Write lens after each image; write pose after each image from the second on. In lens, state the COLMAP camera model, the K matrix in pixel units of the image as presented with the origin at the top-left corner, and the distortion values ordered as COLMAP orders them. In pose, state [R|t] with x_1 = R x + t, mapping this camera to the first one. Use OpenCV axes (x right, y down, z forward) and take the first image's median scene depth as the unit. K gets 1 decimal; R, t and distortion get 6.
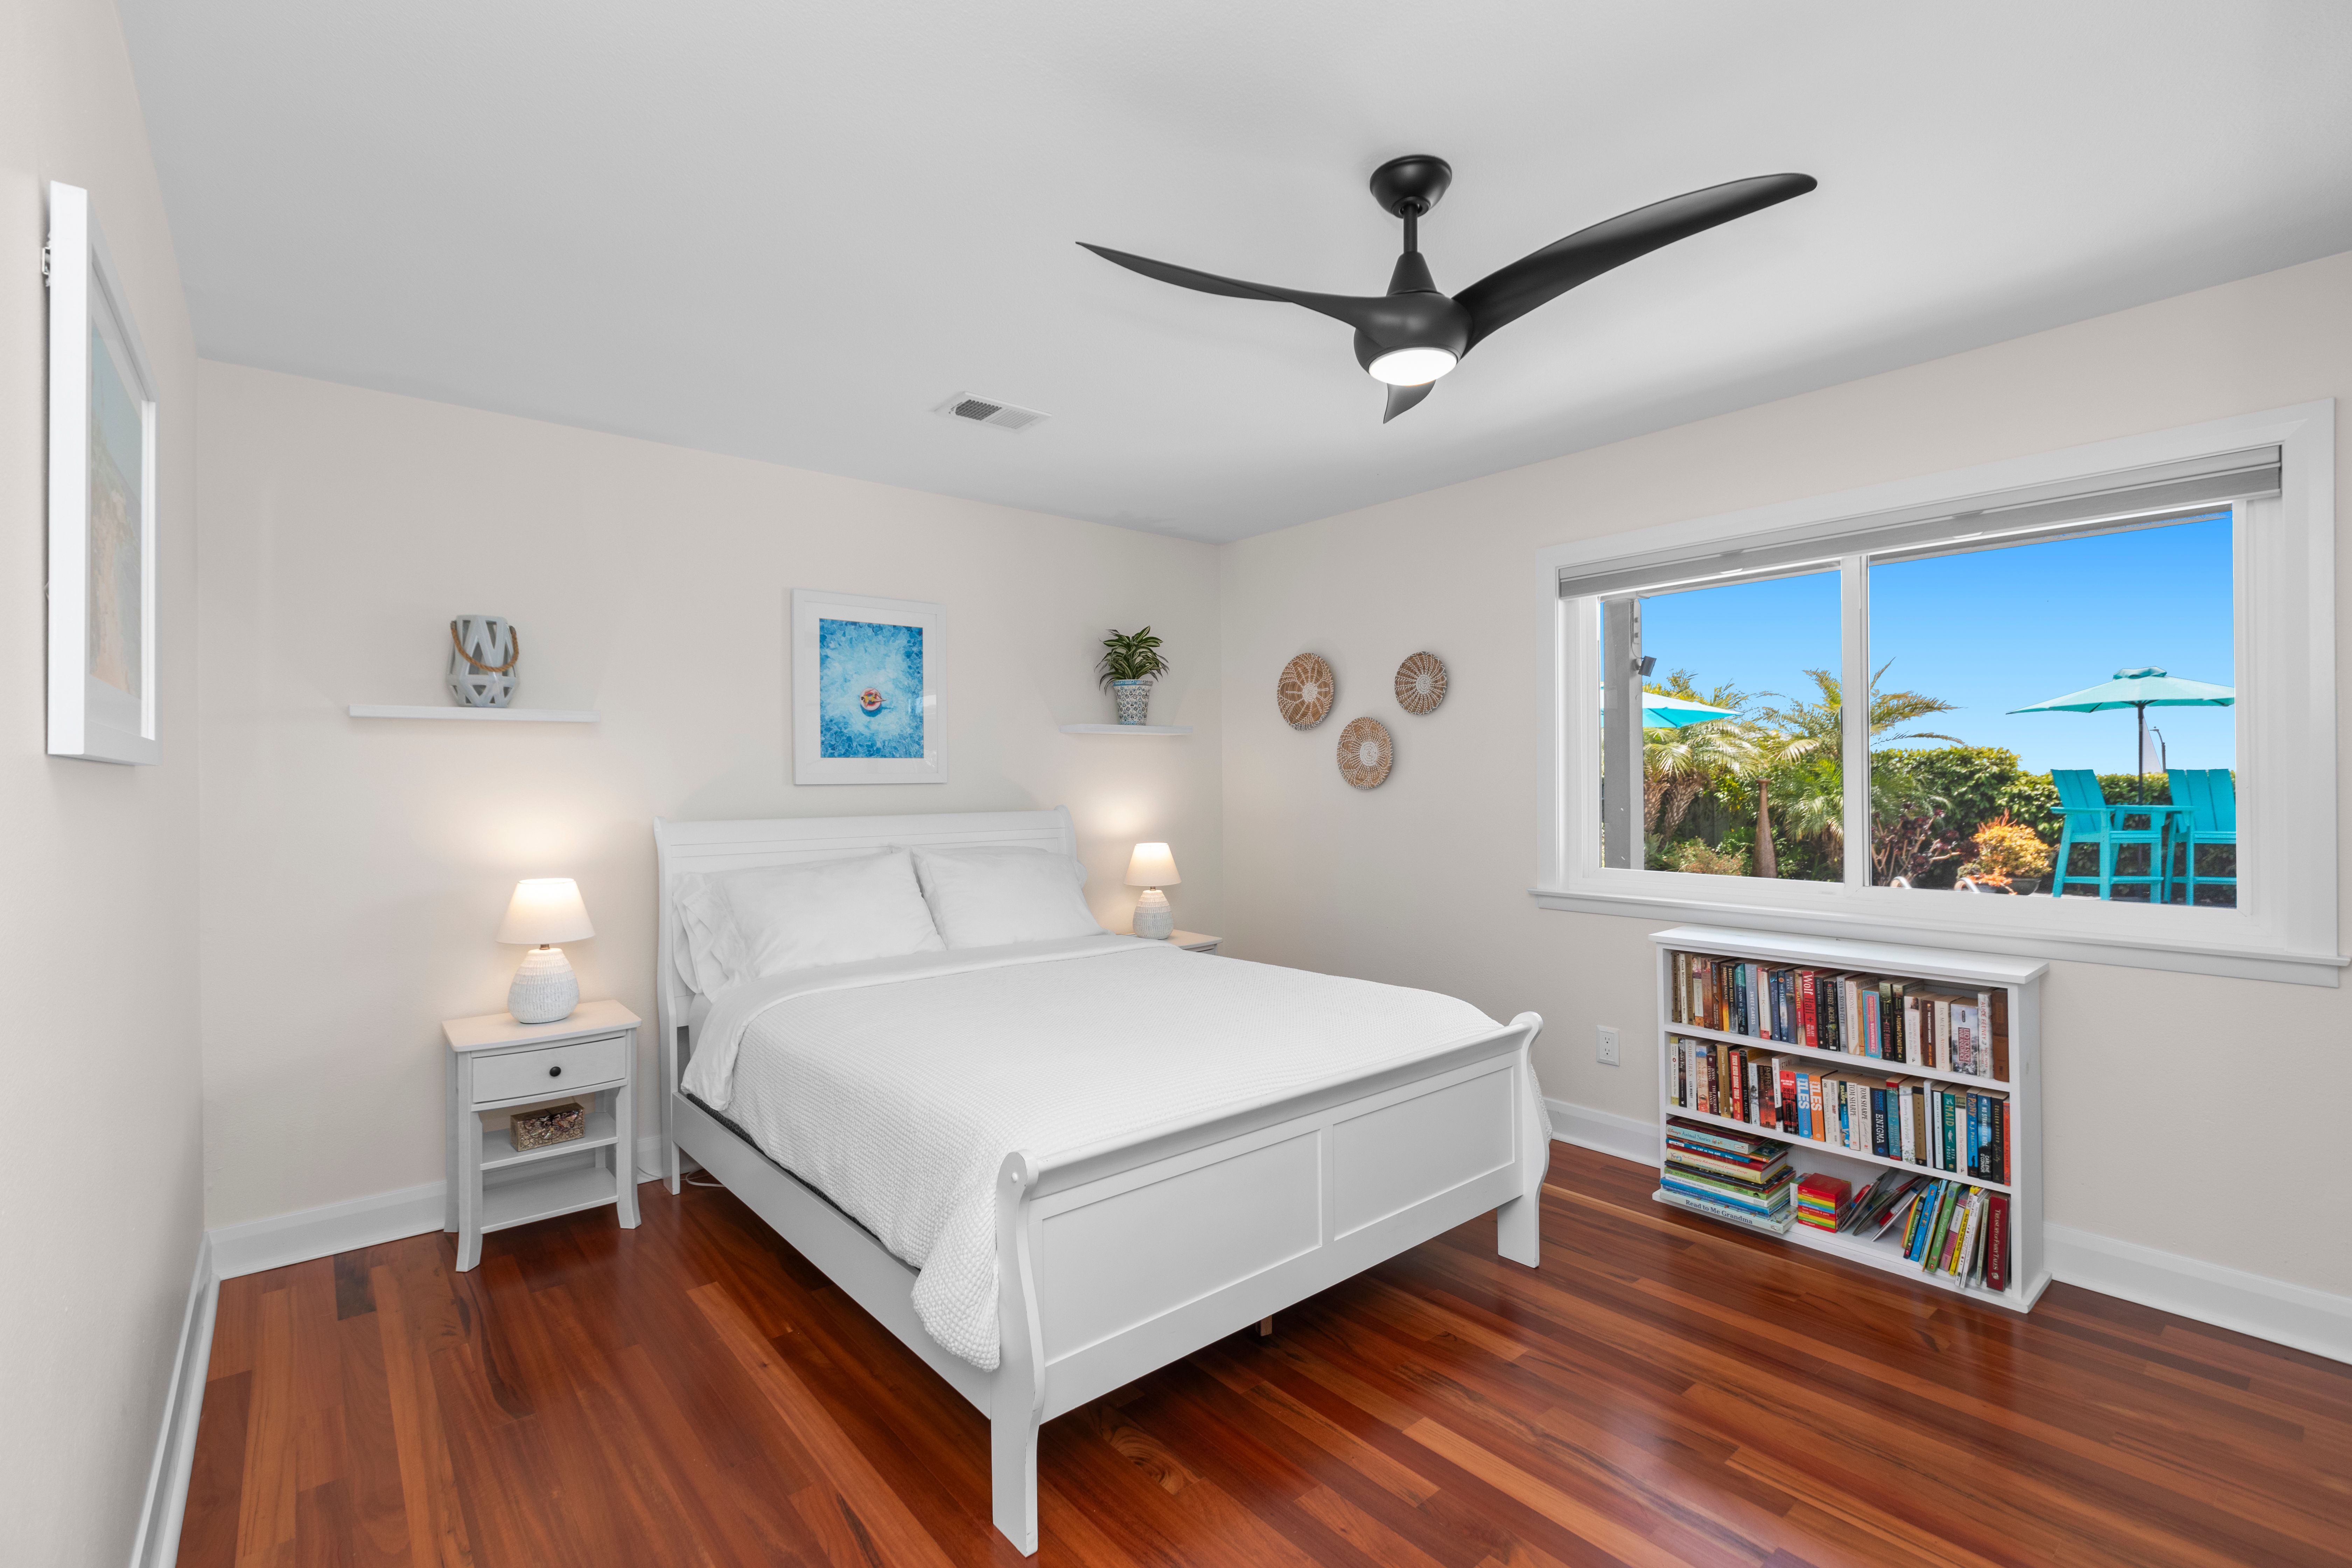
lens RADIAL K [[1068.0, 0, 1173.1], [0, 1068.0, 775.0], [0, 0, 1]] dist [0.008990, -0.000653]
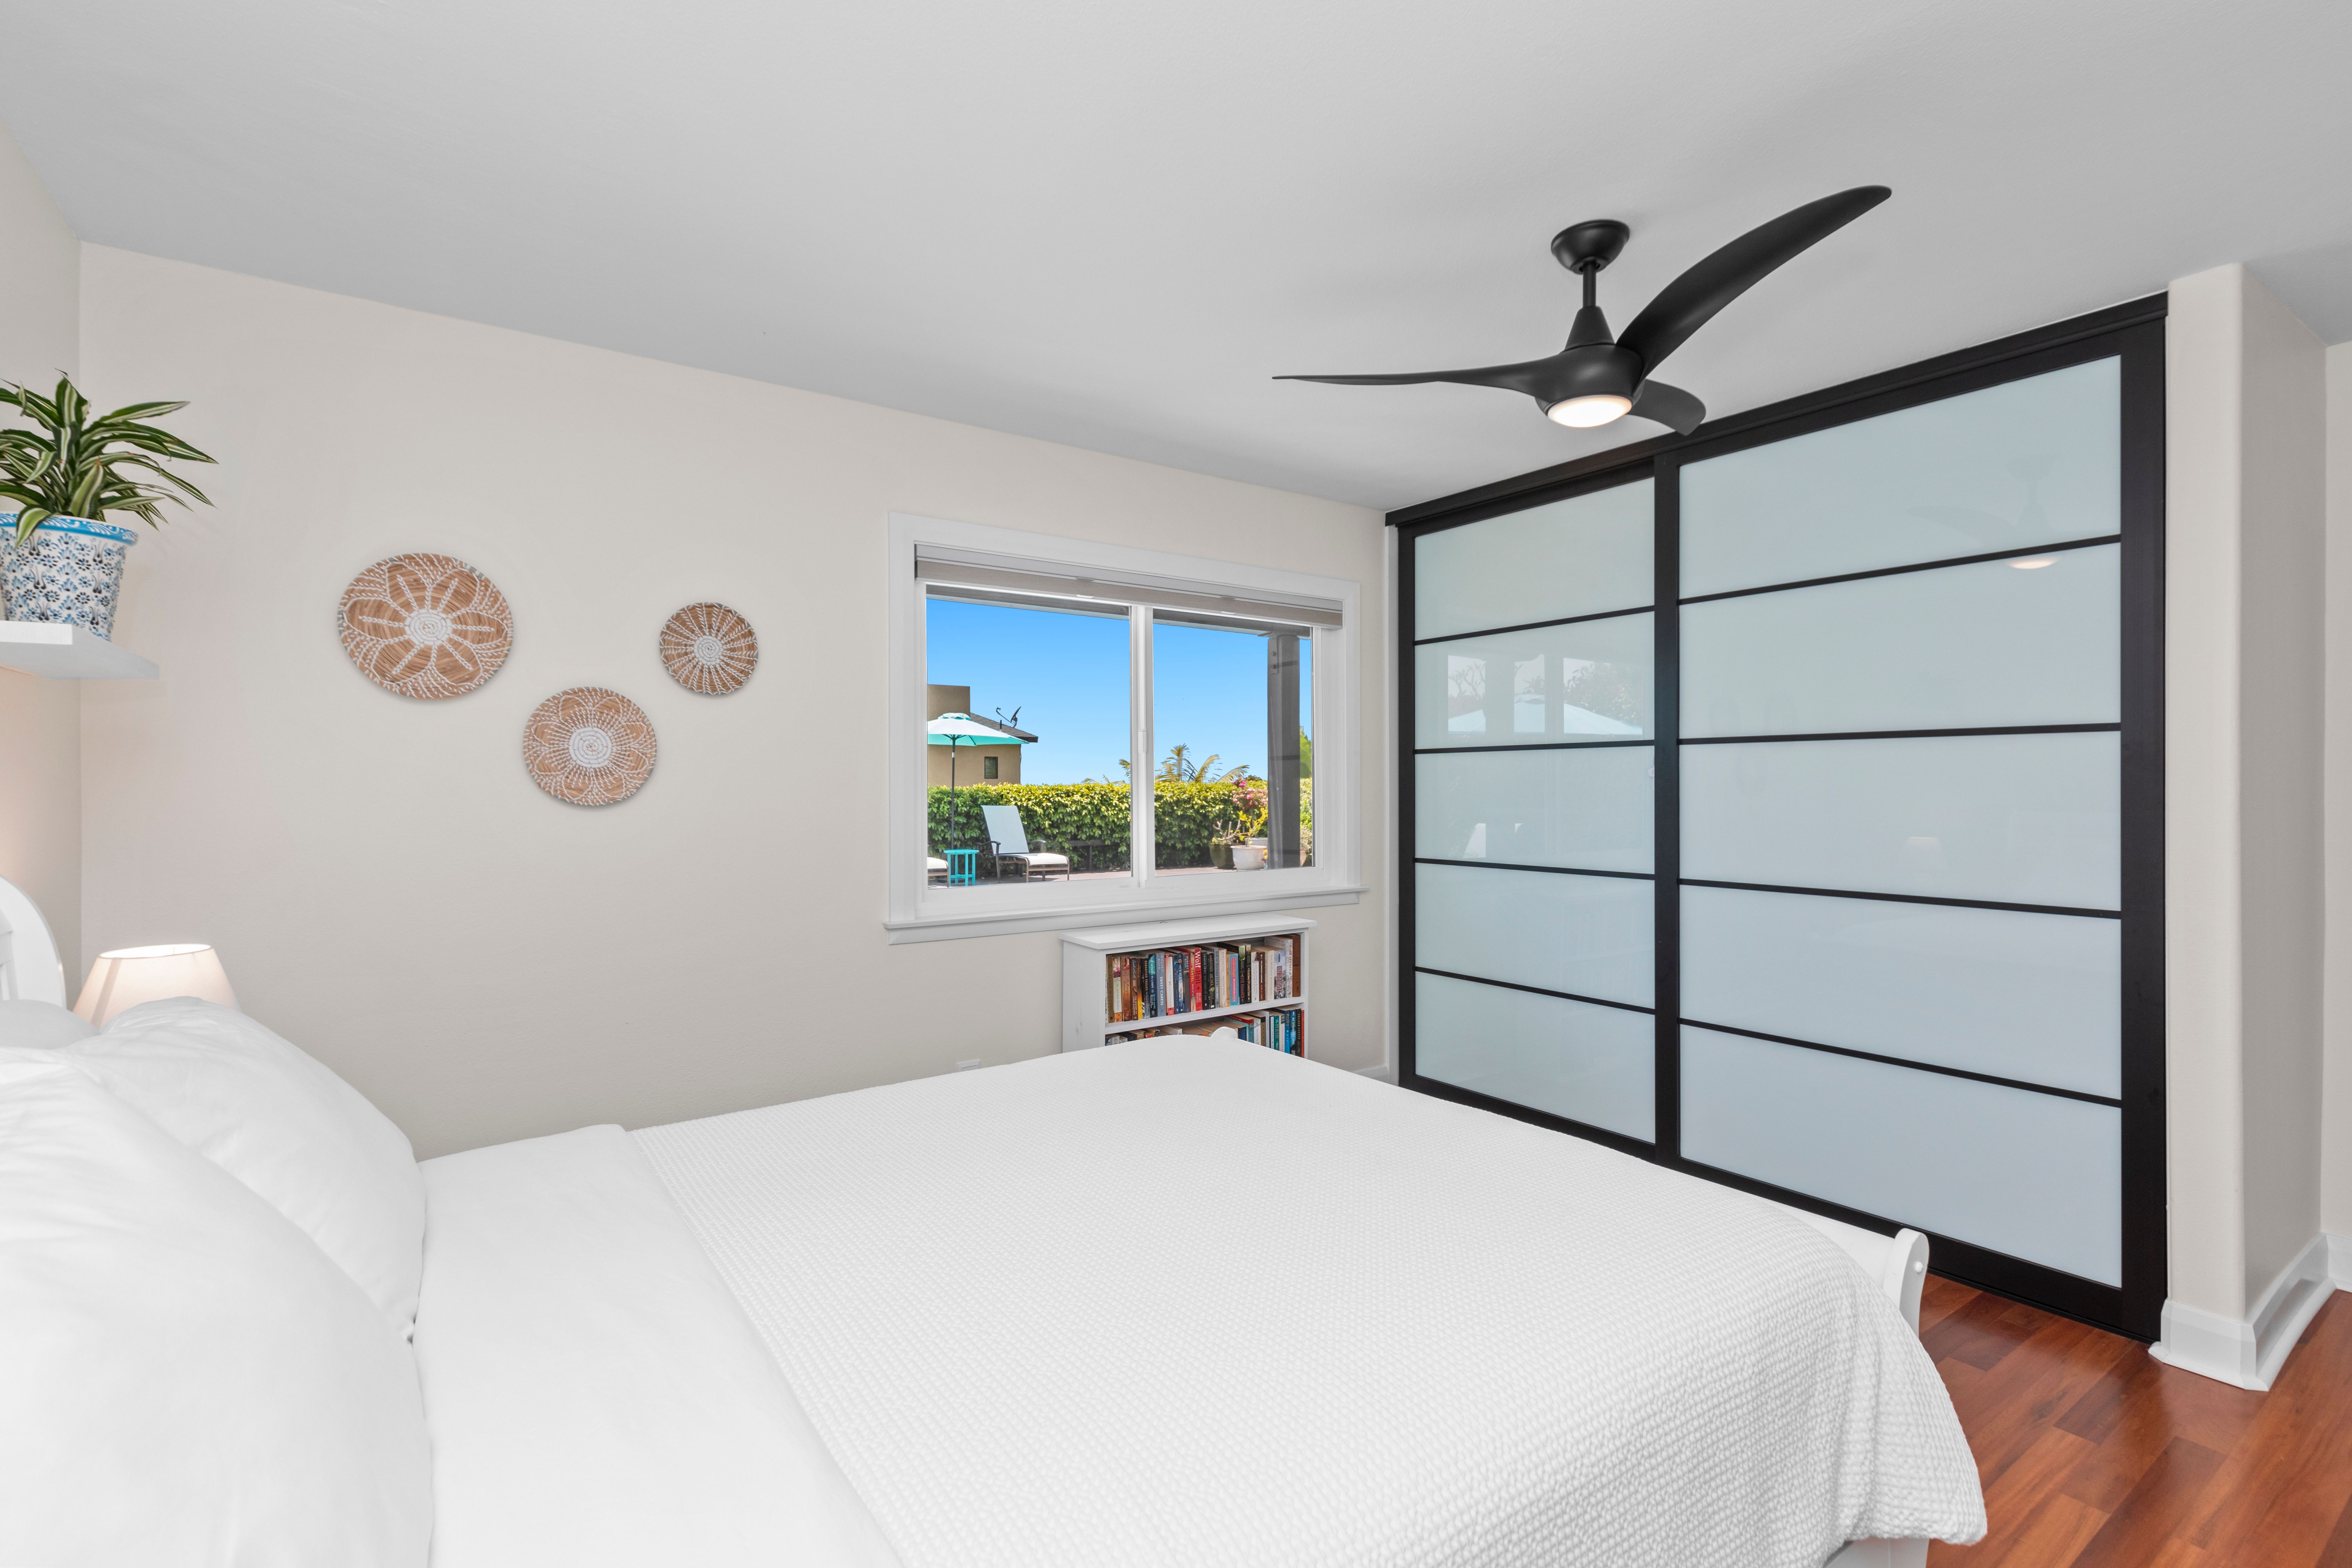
lens RADIAL K [[1068.0, 0, 1168.6], [0, 1068.0, 788.7], [0, 0, 1]] dist [0.008990, -0.000653]
pose [[0.079184, 0.004344, 0.996851, -0.579412], [-0.002687, 0.999988, -0.004144, 0.007470], [-0.996856, -0.002350, 0.079195, 0.890733]]
